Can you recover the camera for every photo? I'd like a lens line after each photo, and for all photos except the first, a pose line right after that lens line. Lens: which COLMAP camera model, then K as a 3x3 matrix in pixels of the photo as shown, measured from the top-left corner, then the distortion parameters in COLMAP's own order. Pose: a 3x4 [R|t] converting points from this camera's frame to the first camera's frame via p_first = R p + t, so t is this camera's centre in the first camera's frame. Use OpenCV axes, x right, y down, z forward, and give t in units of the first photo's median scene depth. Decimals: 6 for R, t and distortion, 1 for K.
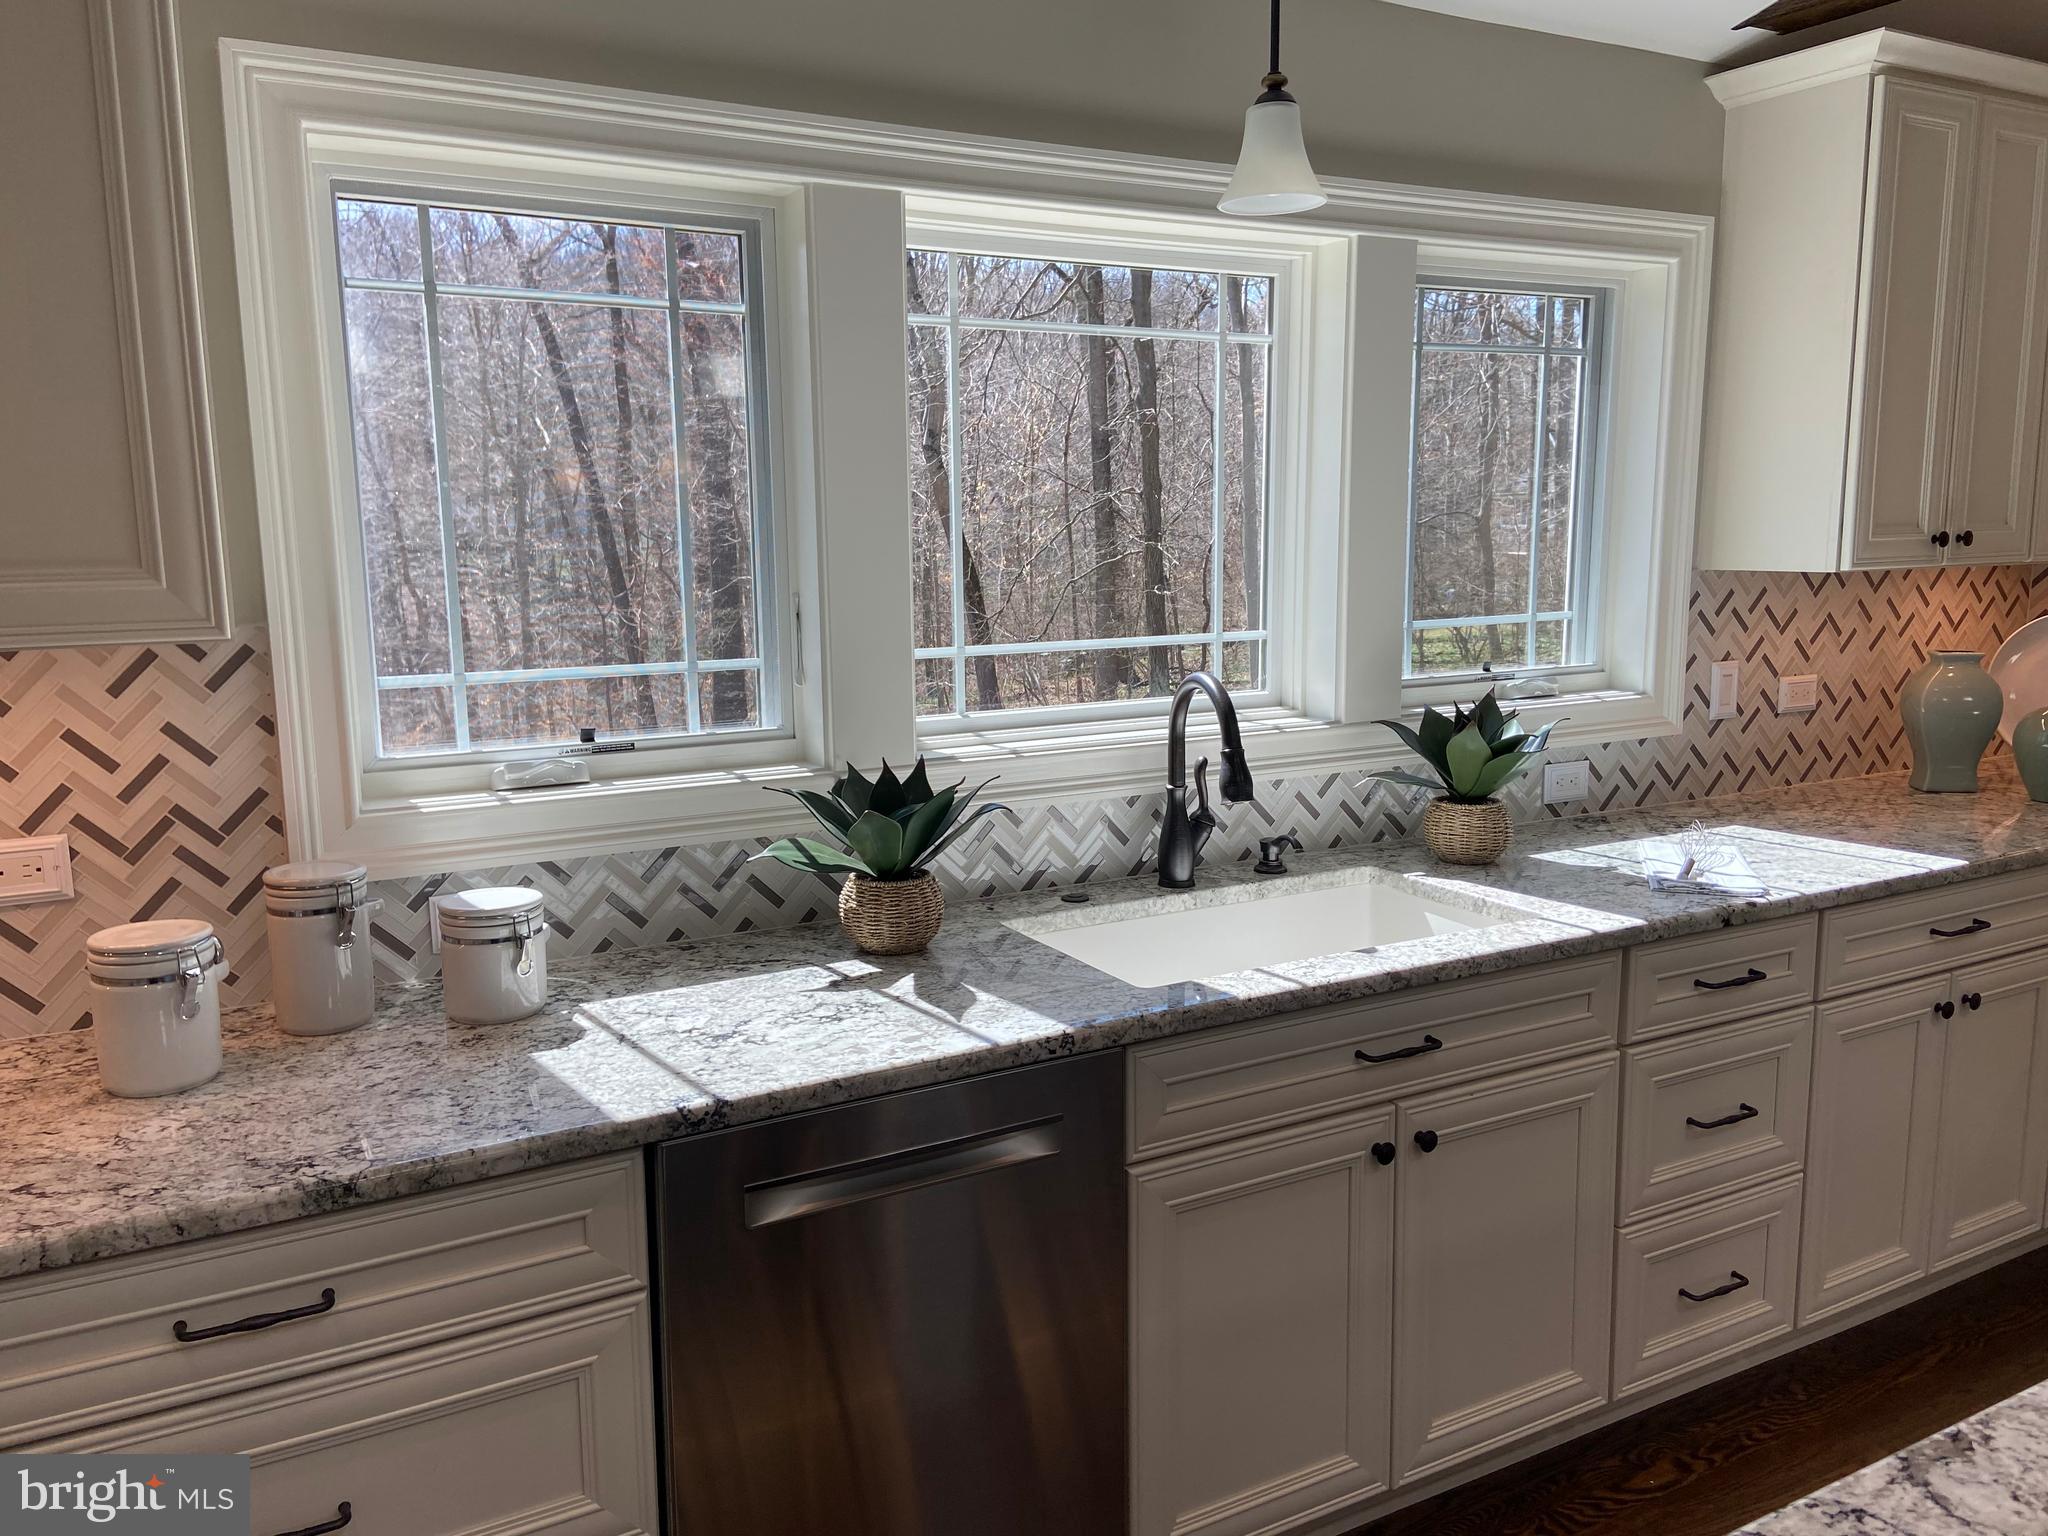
lens RADIAL K [[1583.8, 0, 1034.1], [0, 1583.8, 772.9], [0, 0, 1]] dist [0.033214, -0.007223]
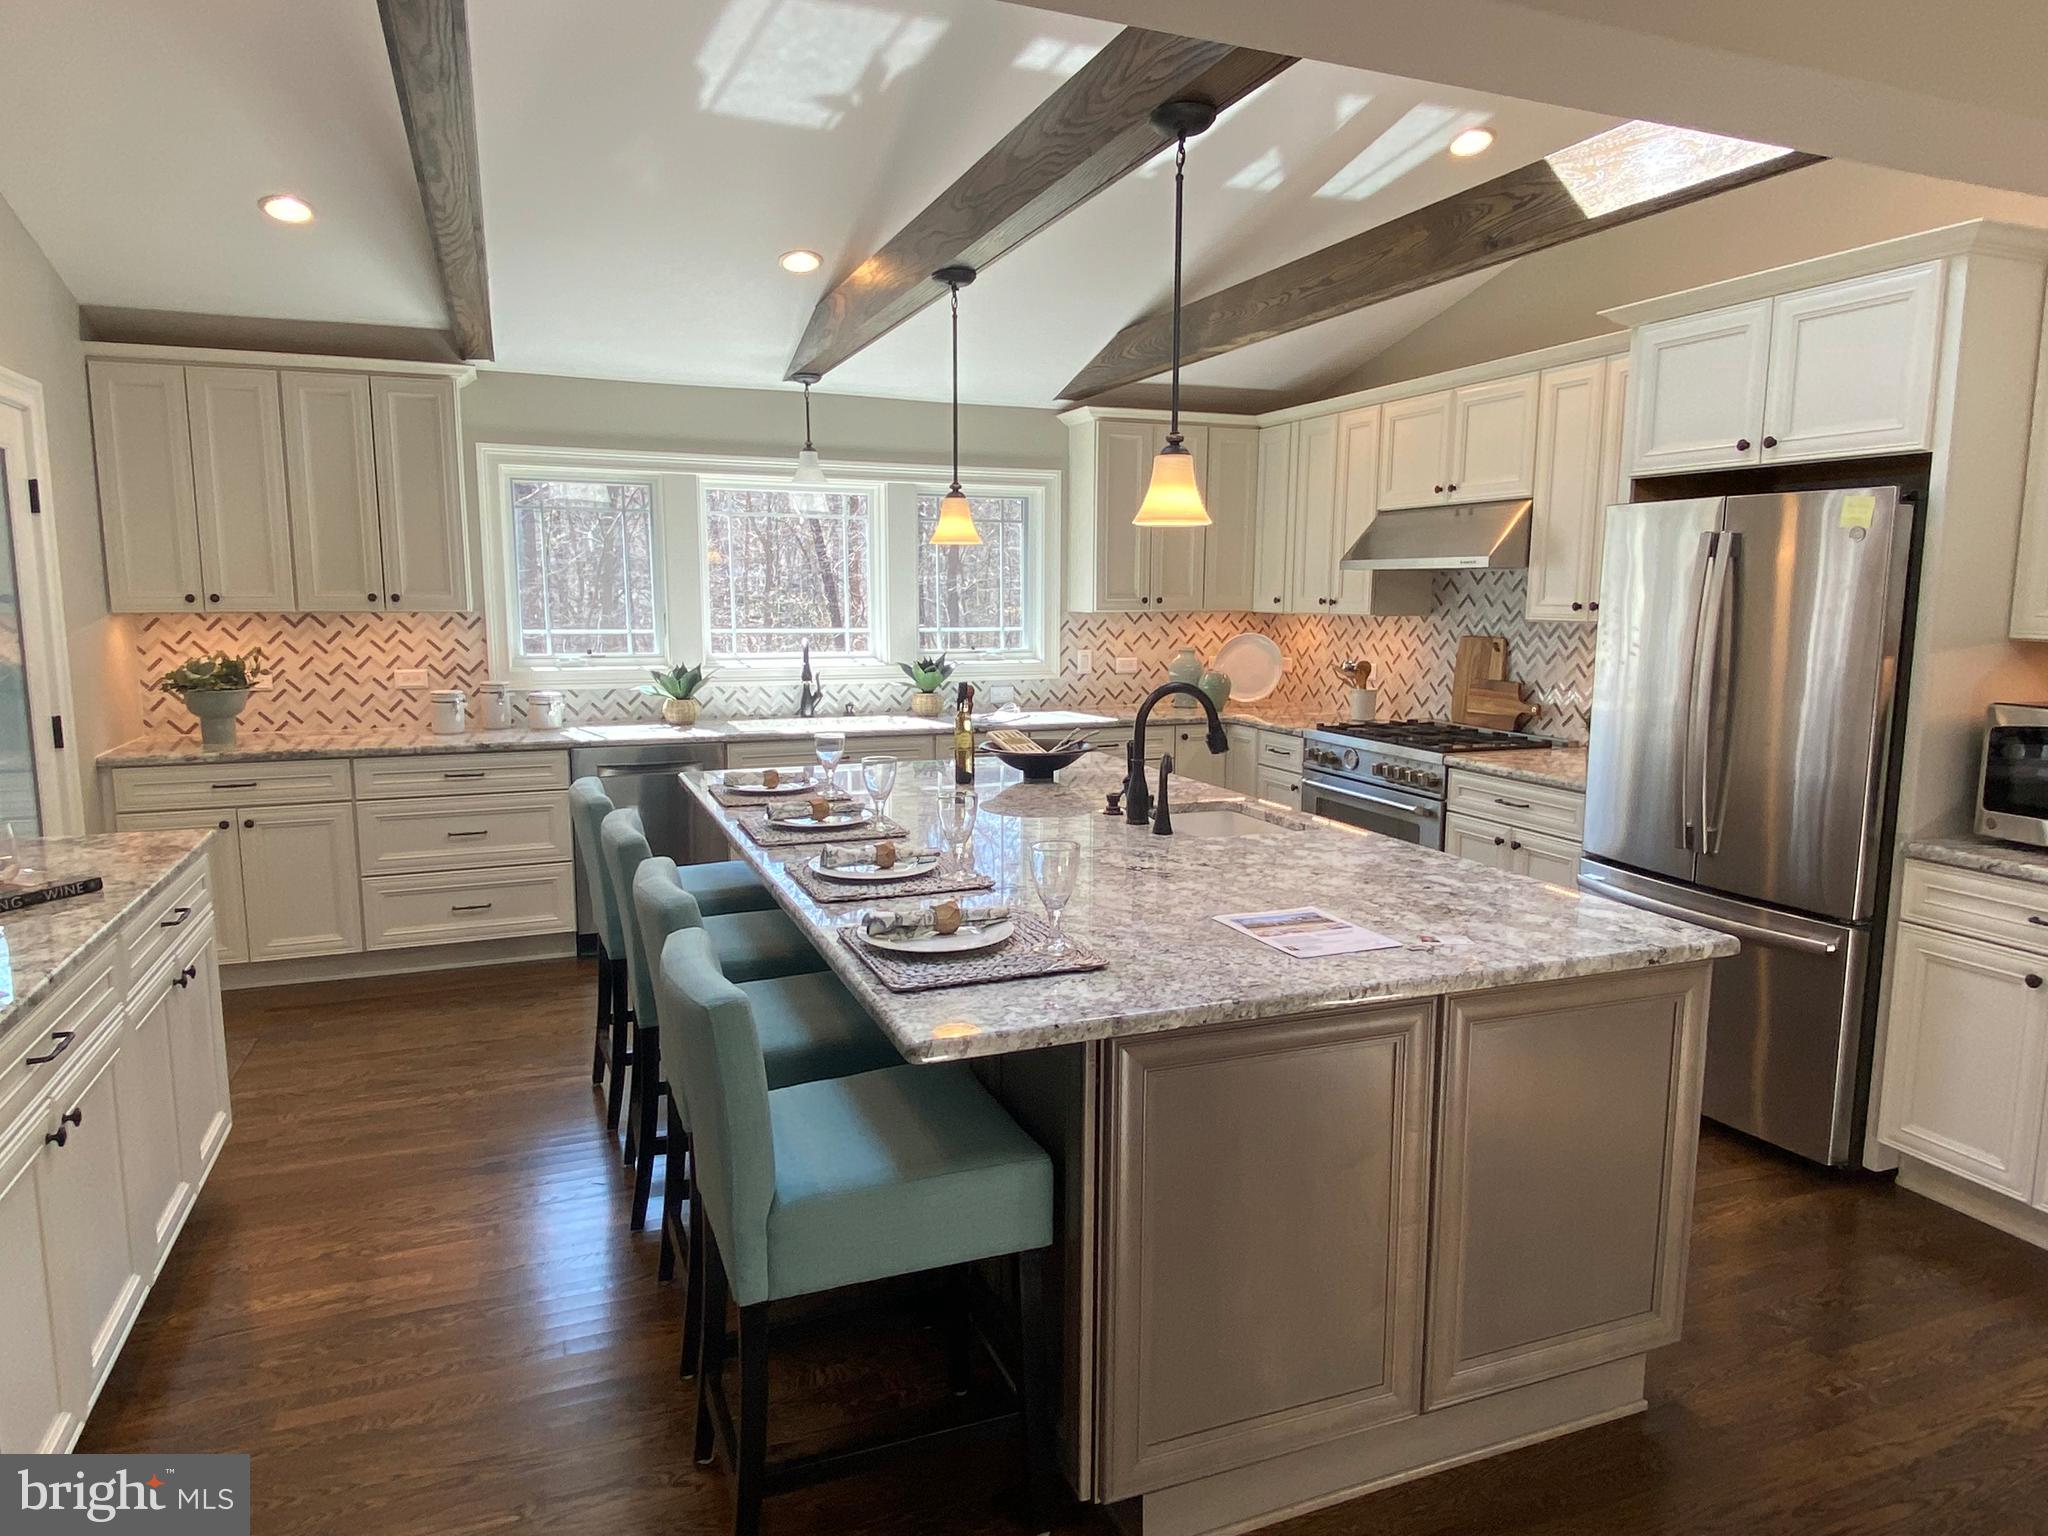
lens RADIAL K [[1283.0, 0, 1022.7], [0, 1283.0, 769.2], [0, 0, 1]] dist [0.046471, -0.021768]
pose [[0.991214, 0.036855, -0.127028, 0.755533], [-0.038891, 0.999151, -0.013584, 0.177183], [0.126419, 0.018405, 0.991806, -1.172723]]
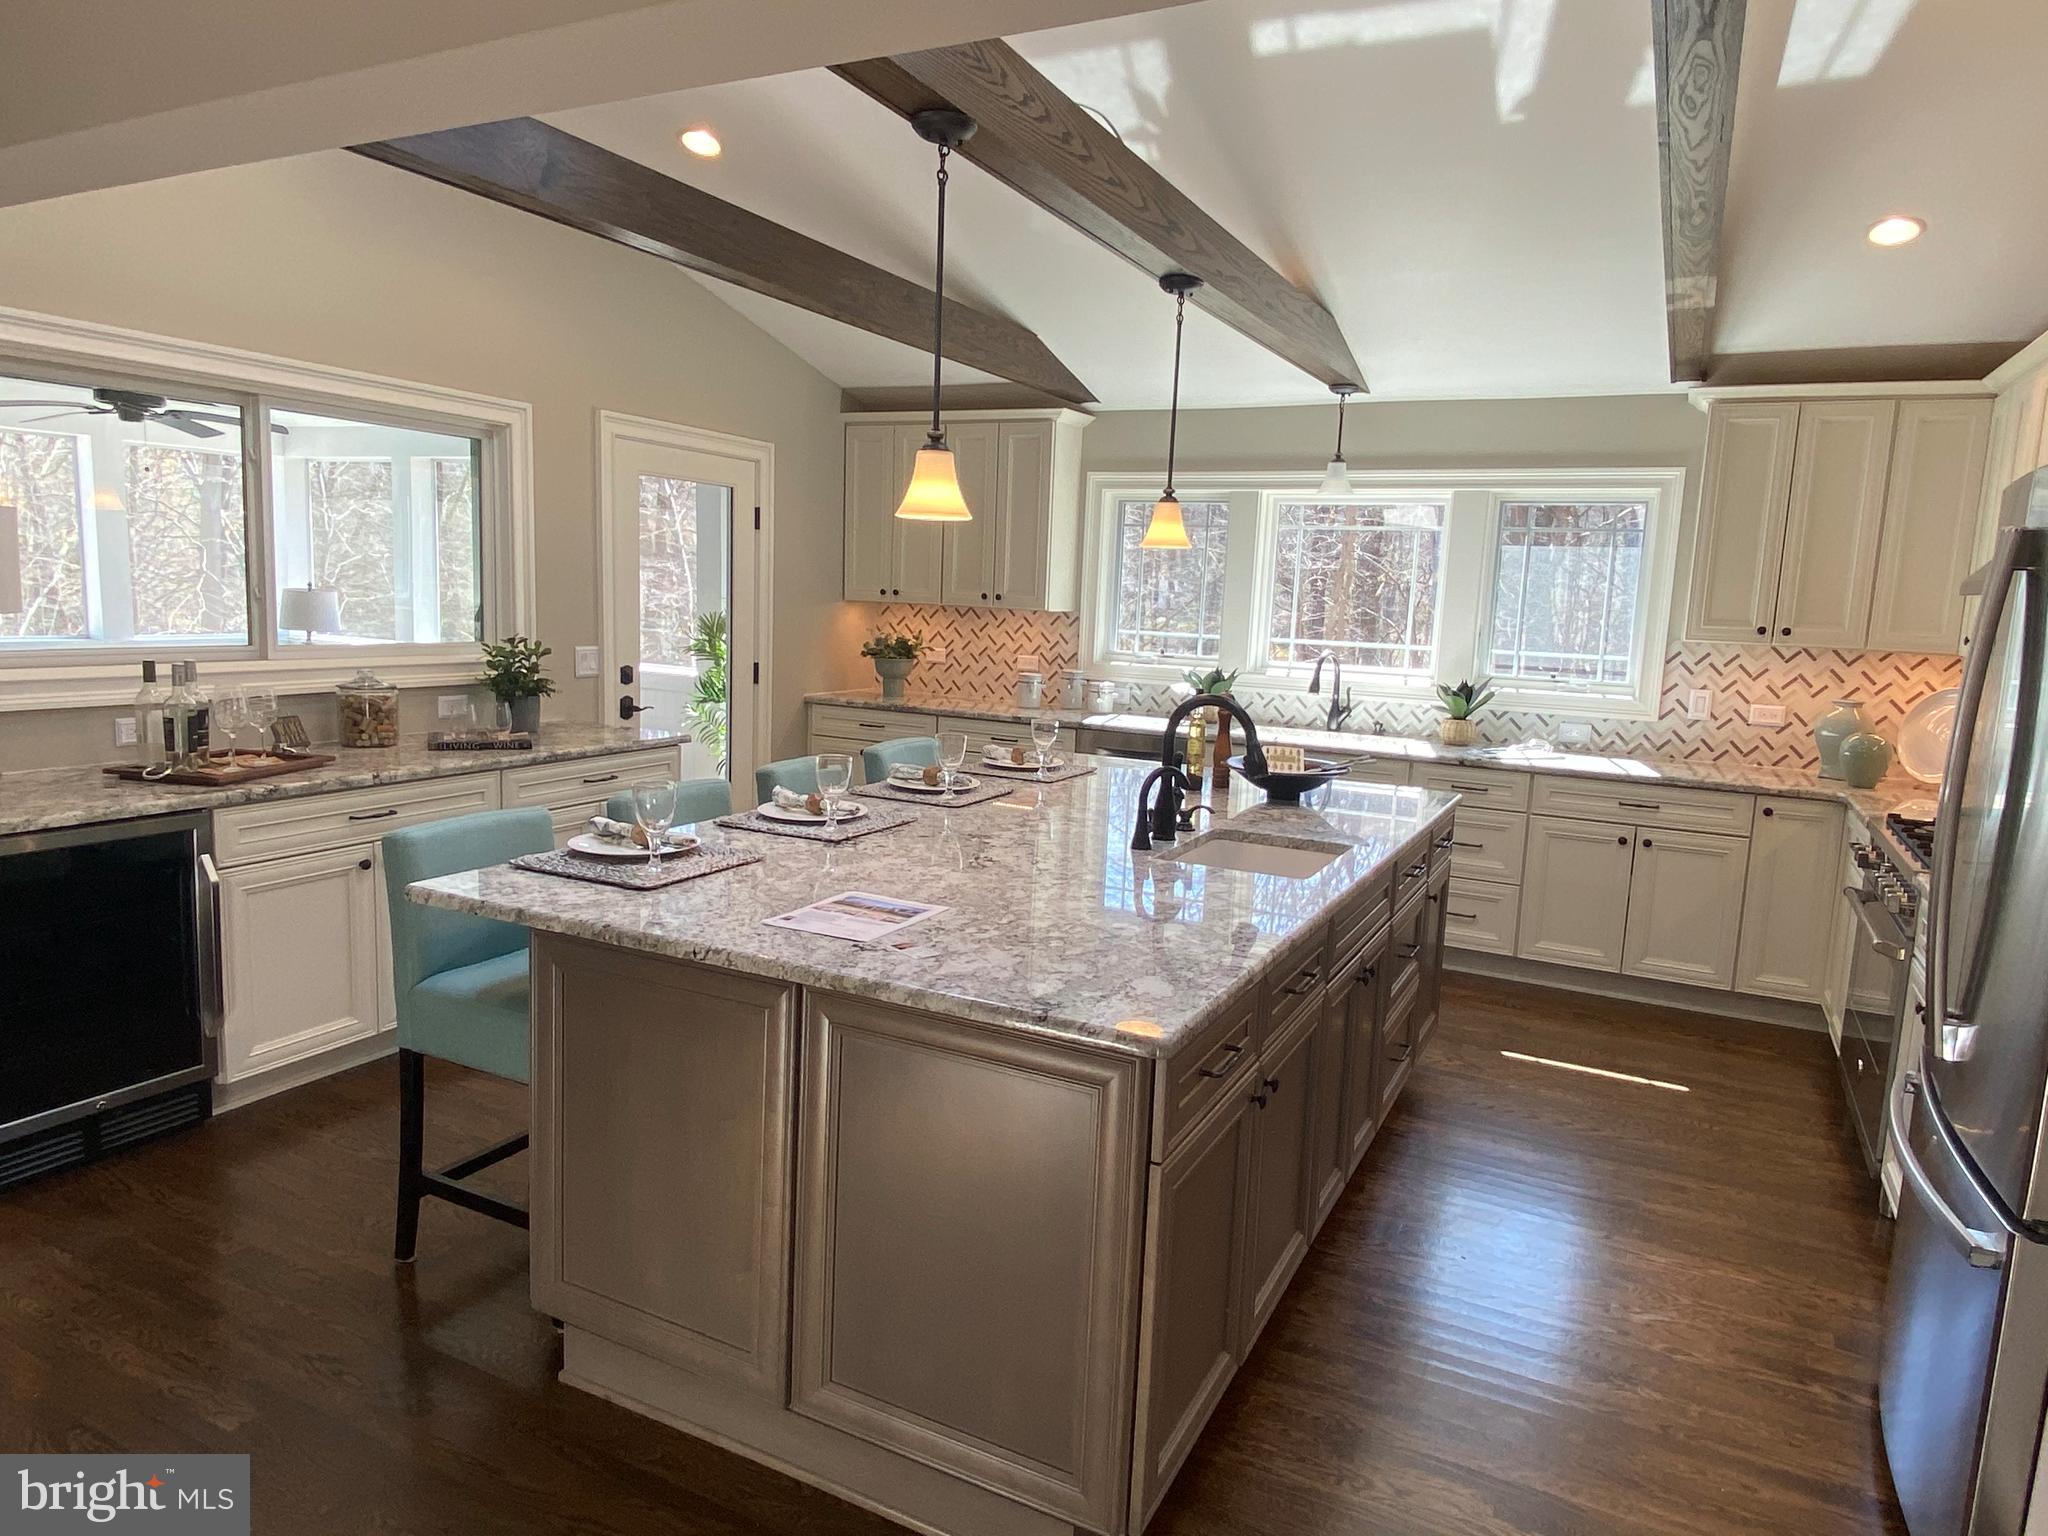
lens RADIAL K [[1283.0, 0, 1027.9], [0, 1283.0, 761.6], [0, 0, 1]] dist [0.046471, -0.021768]
pose [[0.563138, 0.149448, -0.812736, 1.607516], [-0.179642, 0.982130, 0.056123, 0.093453], [0.806600, 0.114397, 0.579922, -0.707667]]
